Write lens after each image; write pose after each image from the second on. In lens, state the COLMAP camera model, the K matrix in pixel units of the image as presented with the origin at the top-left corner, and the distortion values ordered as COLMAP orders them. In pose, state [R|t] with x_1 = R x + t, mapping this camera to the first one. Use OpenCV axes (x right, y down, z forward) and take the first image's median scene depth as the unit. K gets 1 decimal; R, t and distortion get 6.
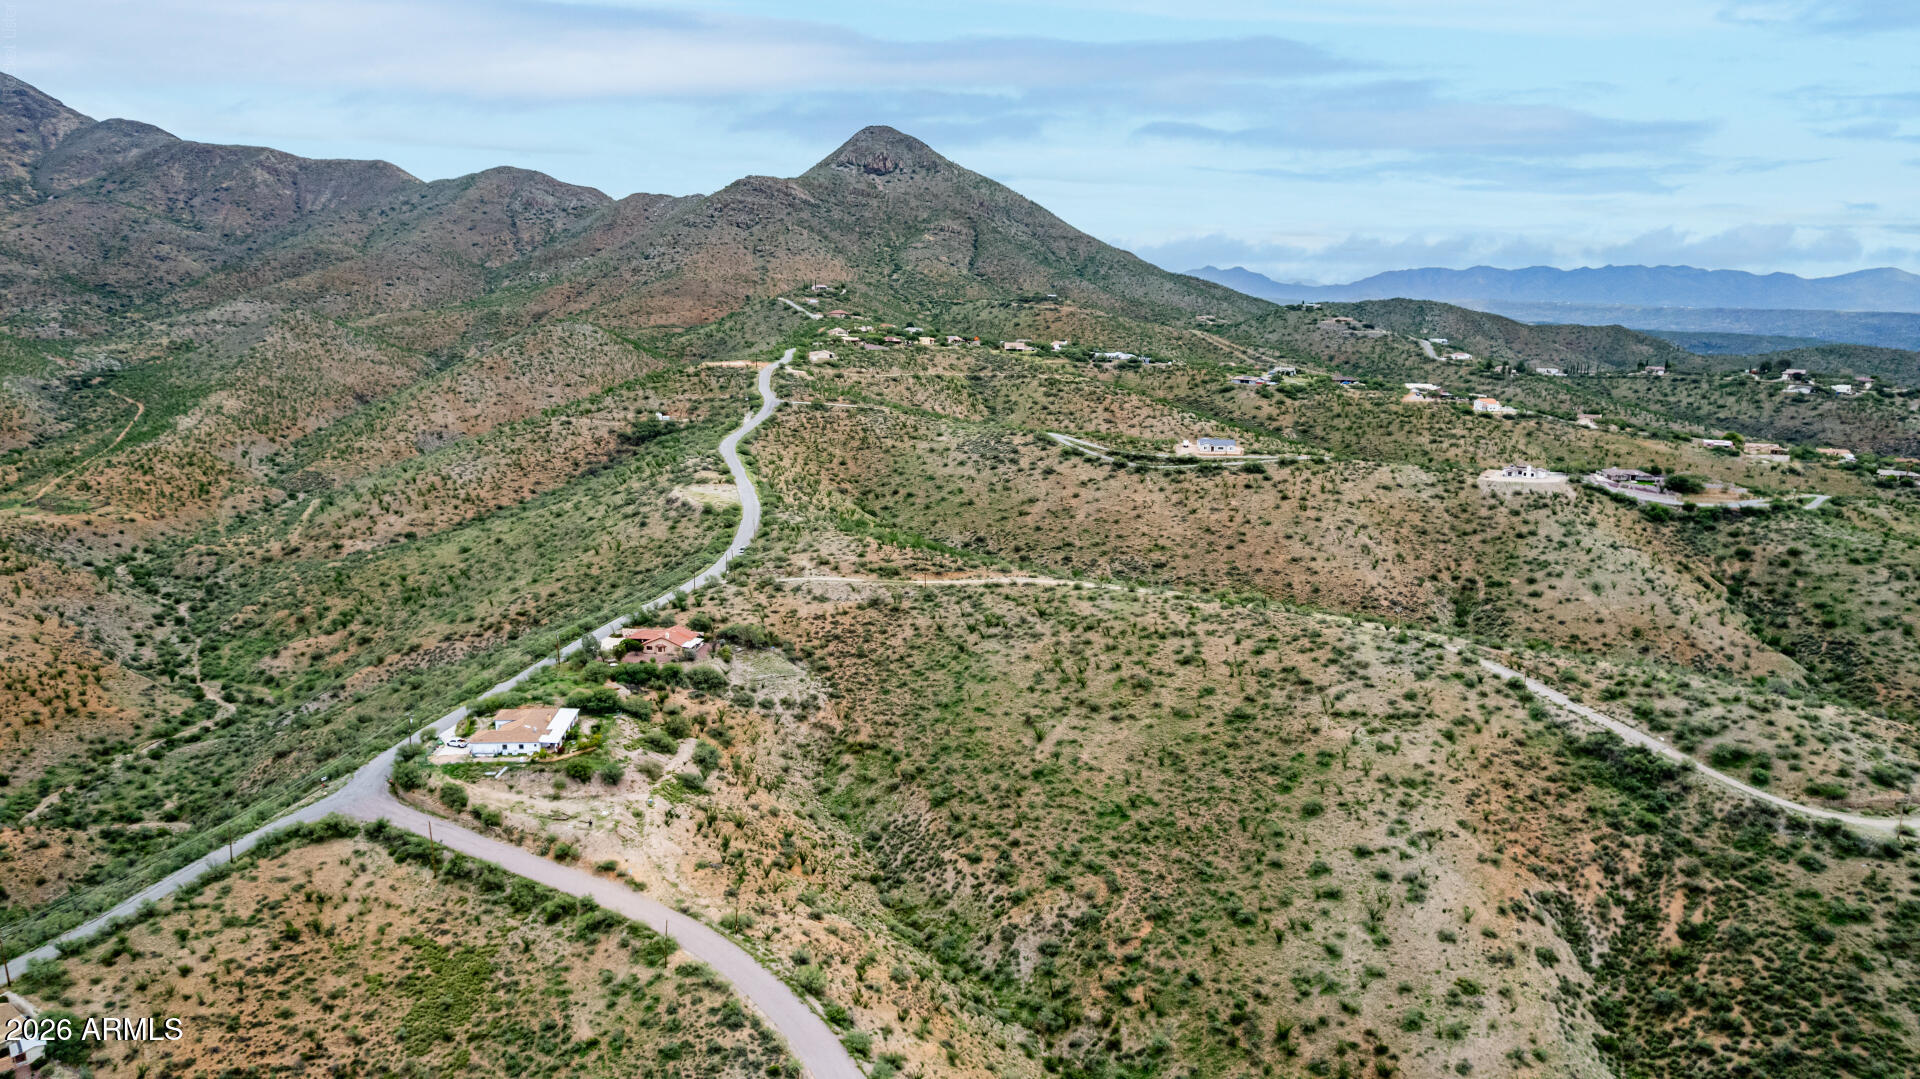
lens RADIAL K [[1231.3, 0, 974.5], [0, 1231.3, 534.7], [0, 0, 1]] dist [-0.076254, 0.066942]
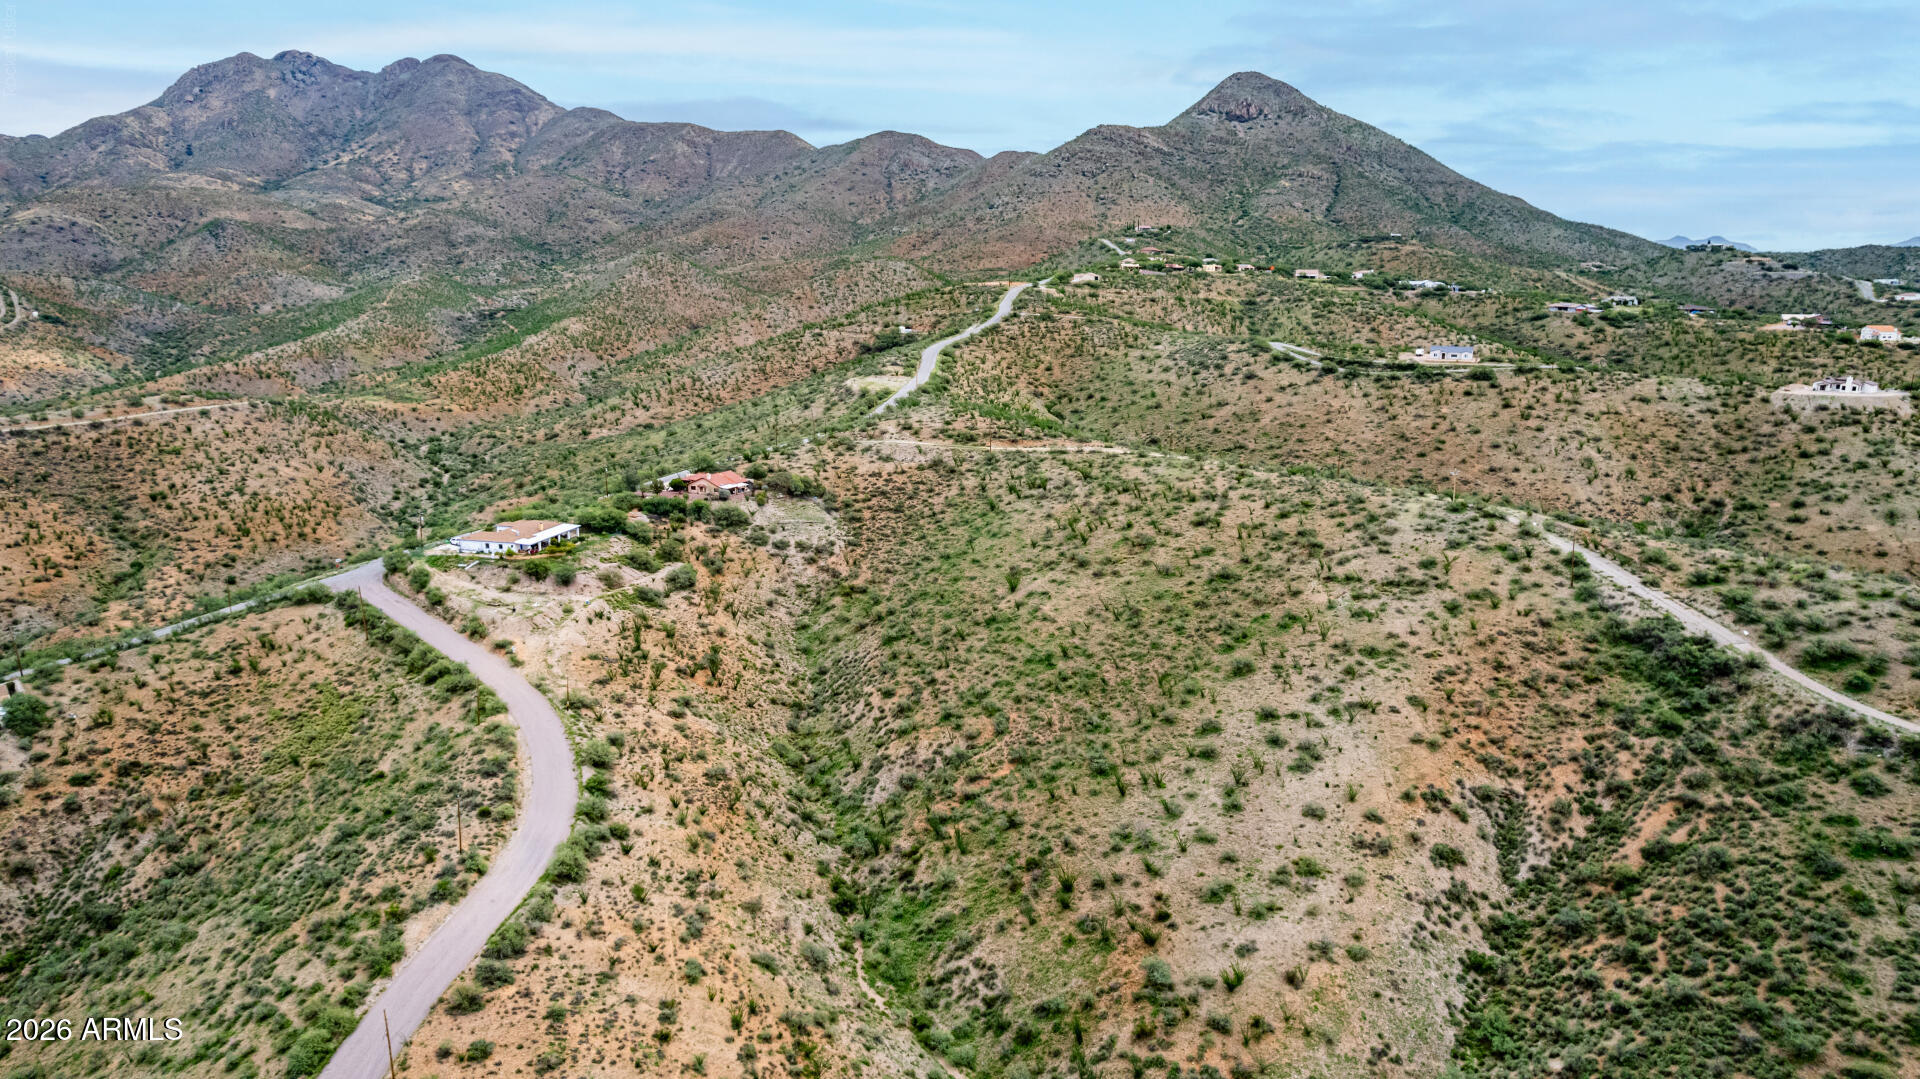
lens RADIAL K [[1231.3, 0, 969.5], [0, 1231.3, 545.4], [0, 0, 1]] dist [-0.076254, 0.066942]
pose [[0.944266, 0.060902, -0.323499, 0.296810], [-0.052374, 0.998014, 0.035010, 0.095946], [0.324989, -0.016116, 0.945580, 0.109981]]
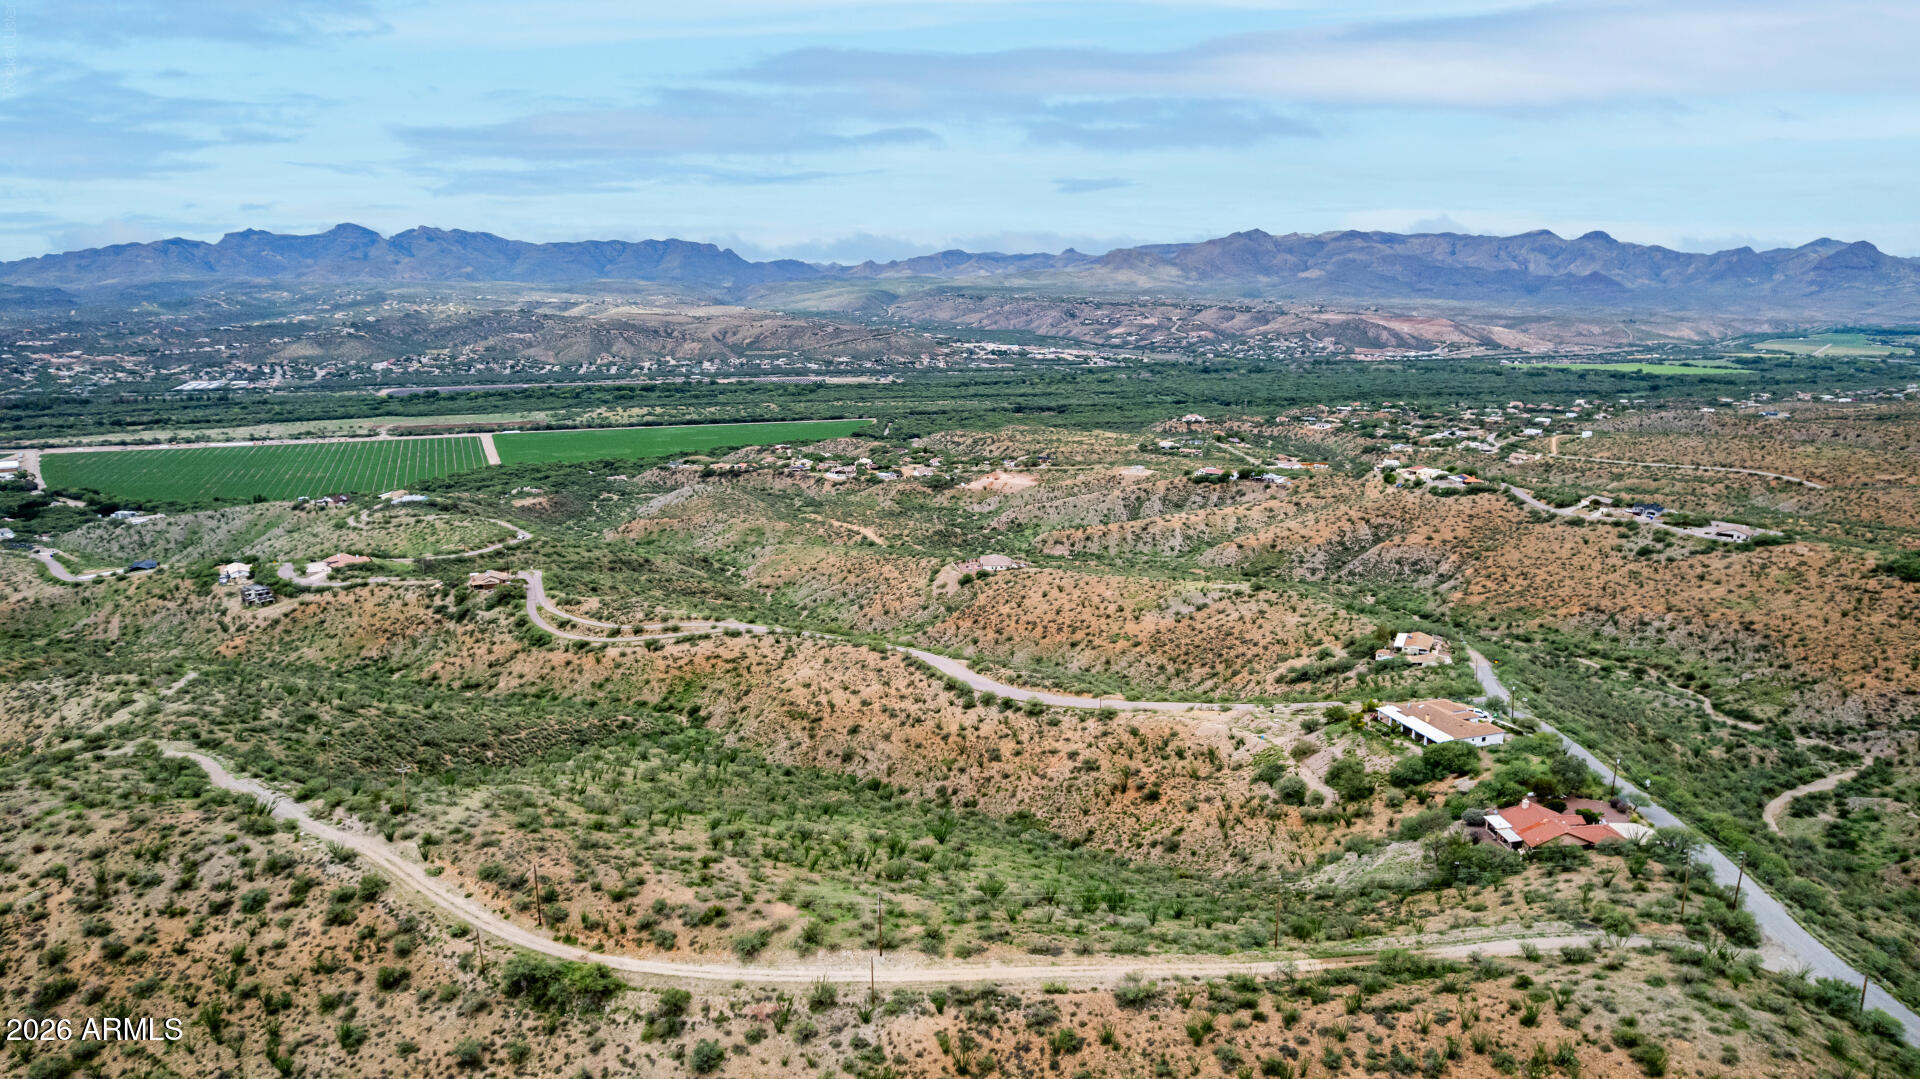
lens RADIAL K [[1231.3, 0, 959.4], [0, 1231.3, 530.3], [0, 0, 1]] dist [-0.076254, 0.066942]
pose [[-0.978264, 0.032774, -0.204759, 0.184334], [-0.050405, 0.920233, 0.388111, -0.303345], [0.201146, 0.389996, -0.898579, 1.519540]]
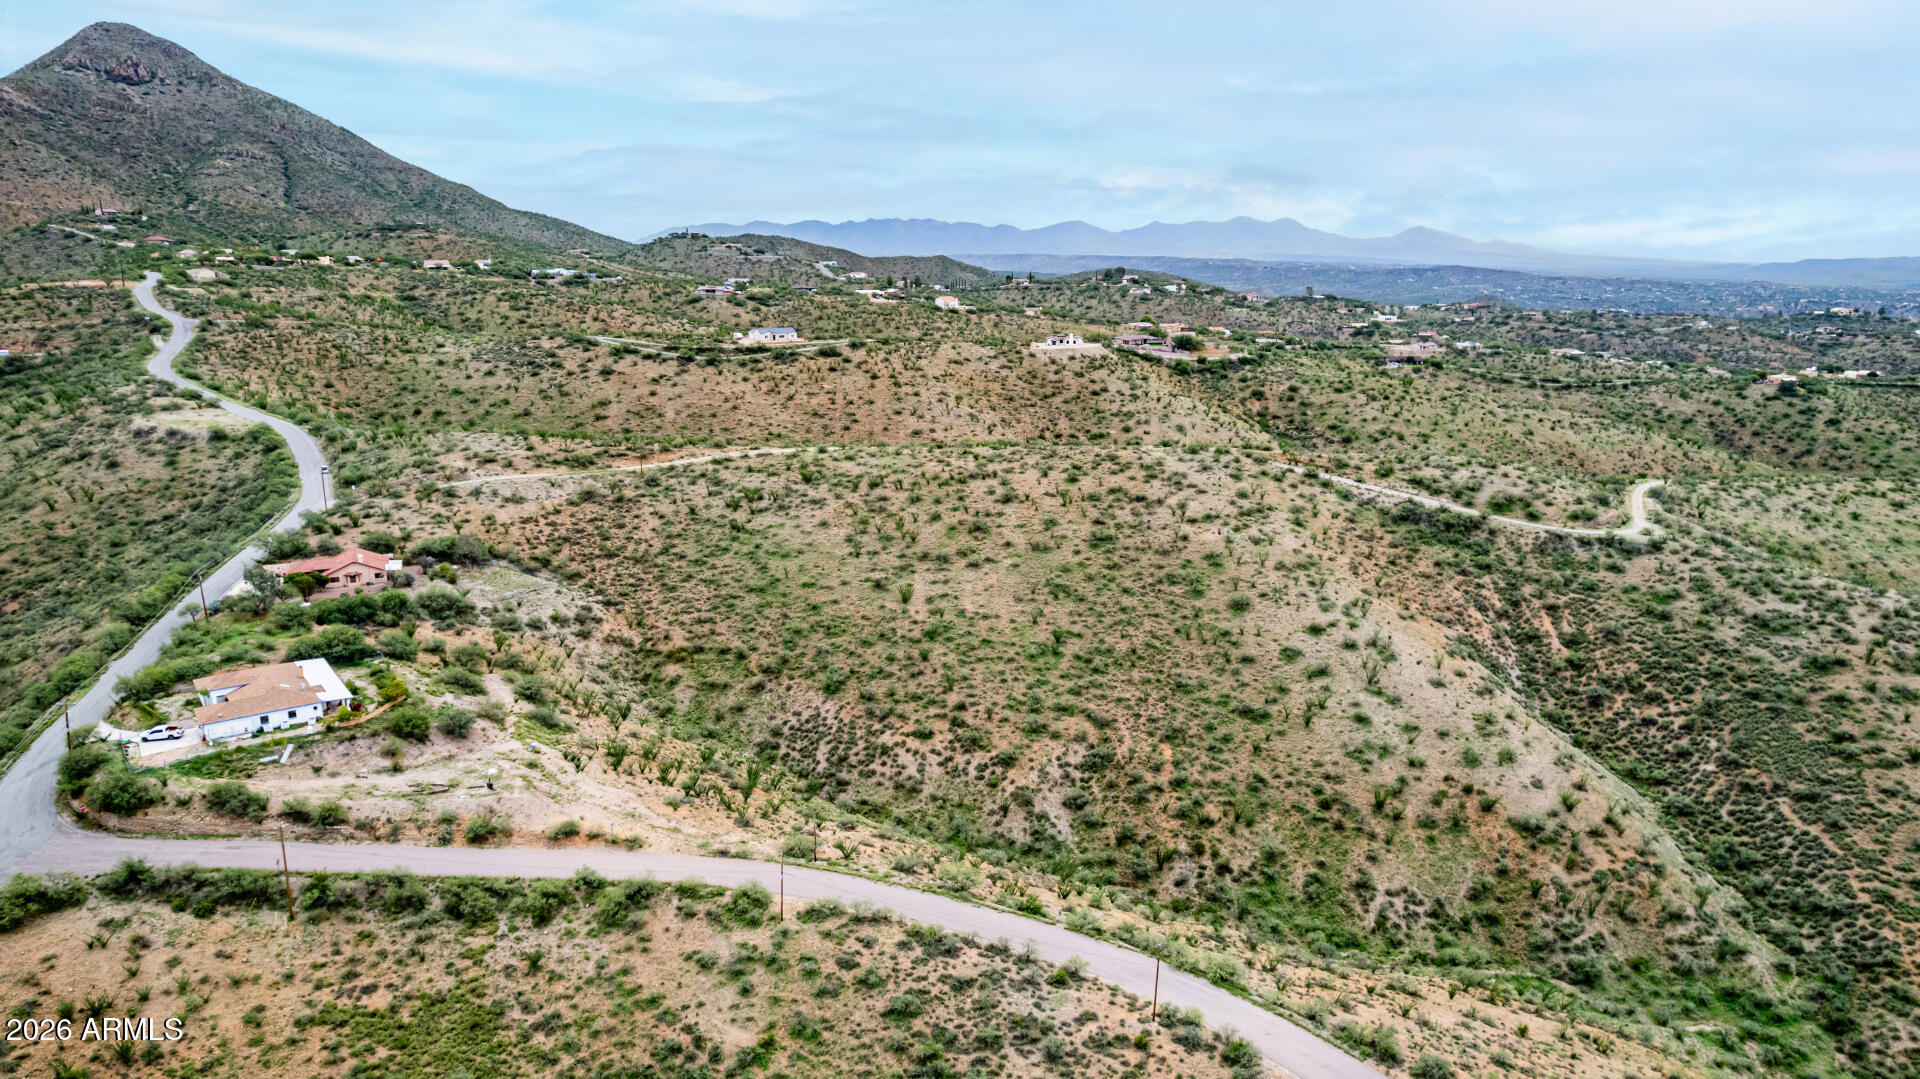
lens RADIAL K [[1231.3, 0, 973.1], [0, 1231.3, 549.5], [0, 0, 1]] dist [-0.076254, 0.066942]
pose [[0.848824, -0.137044, 0.510604, -0.318020], [0.114767, 0.990552, 0.075073, 0.067461], [-0.516068, -0.005123, 0.856532, 0.222148]]
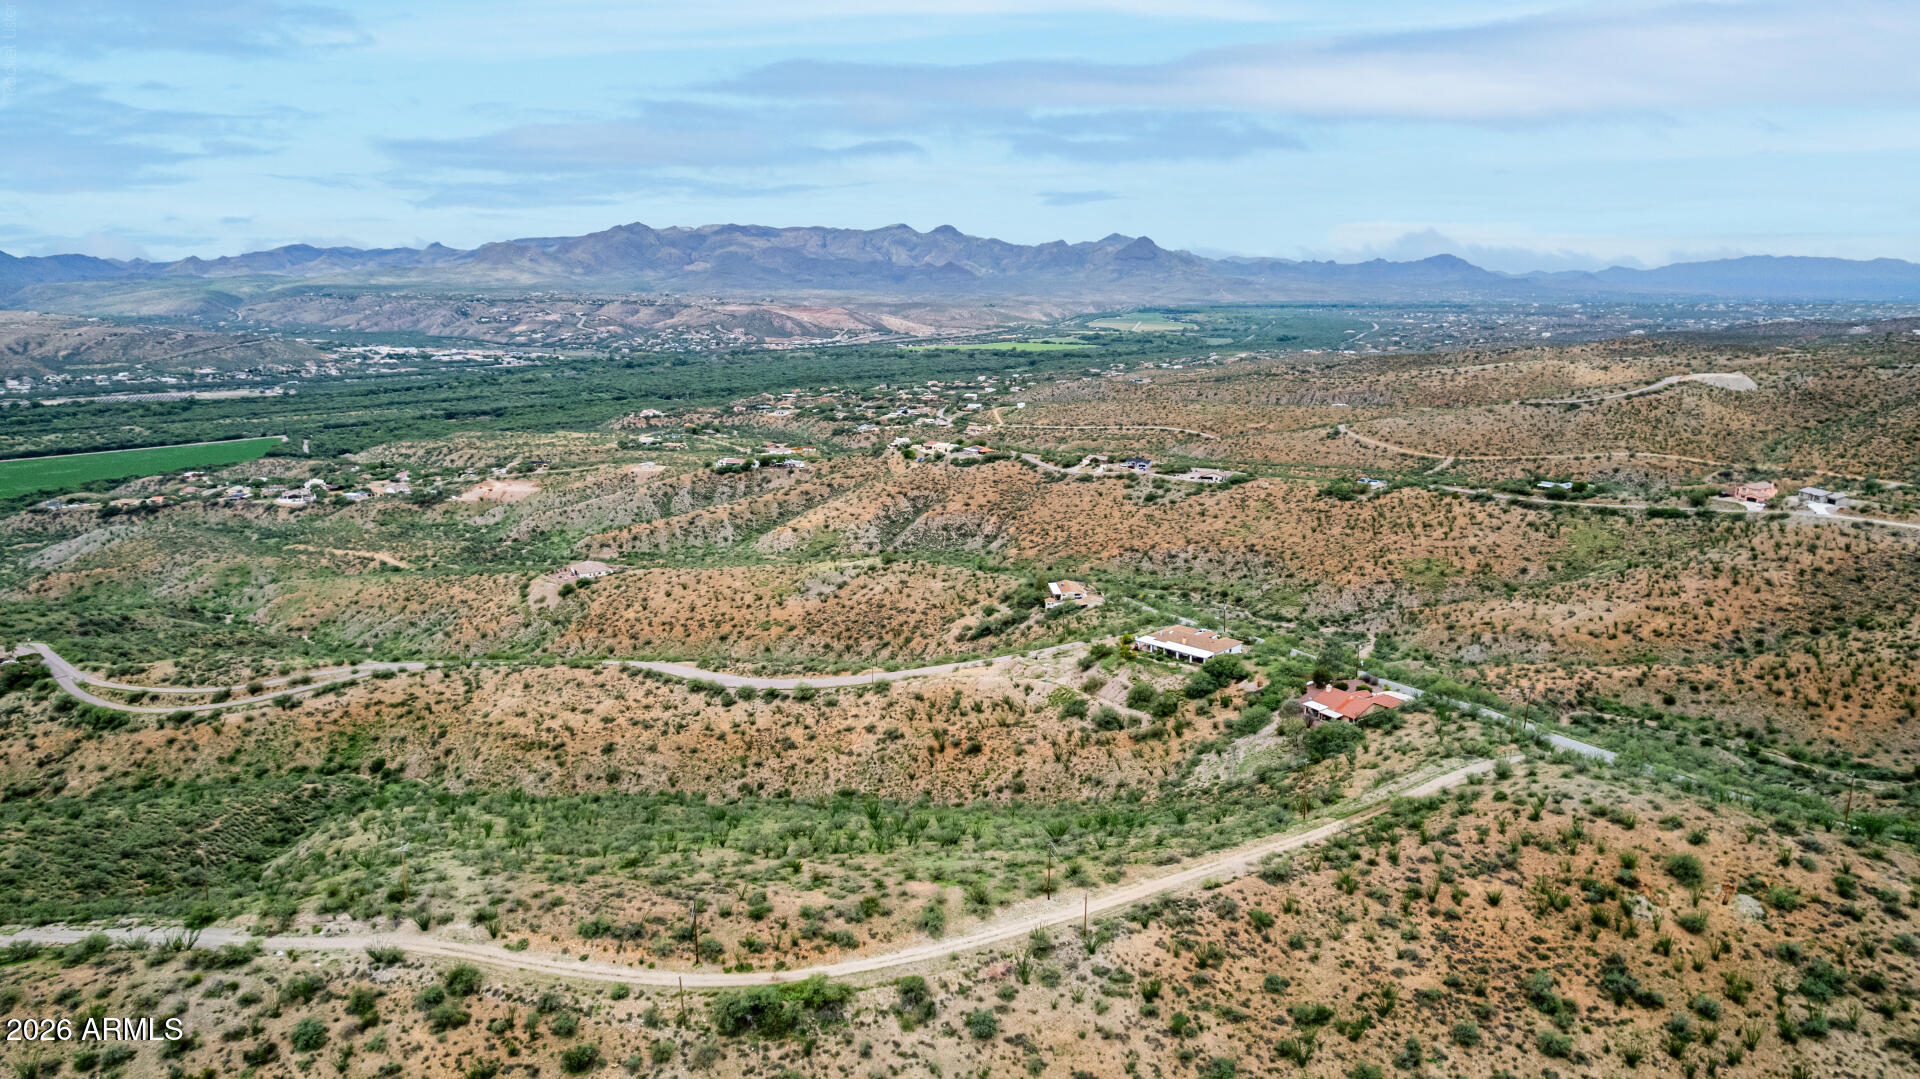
lens RADIAL K [[1231.3, 0, 961.1], [0, 1231.3, 525.6], [0, 0, 1]] dist [-0.076254, 0.066942]
pose [[-0.763703, 0.123905, -0.633566, 0.465679], [-0.134501, 0.929333, 0.343876, -0.280965], [0.631401, 0.347834, -0.693069, 1.424917]]
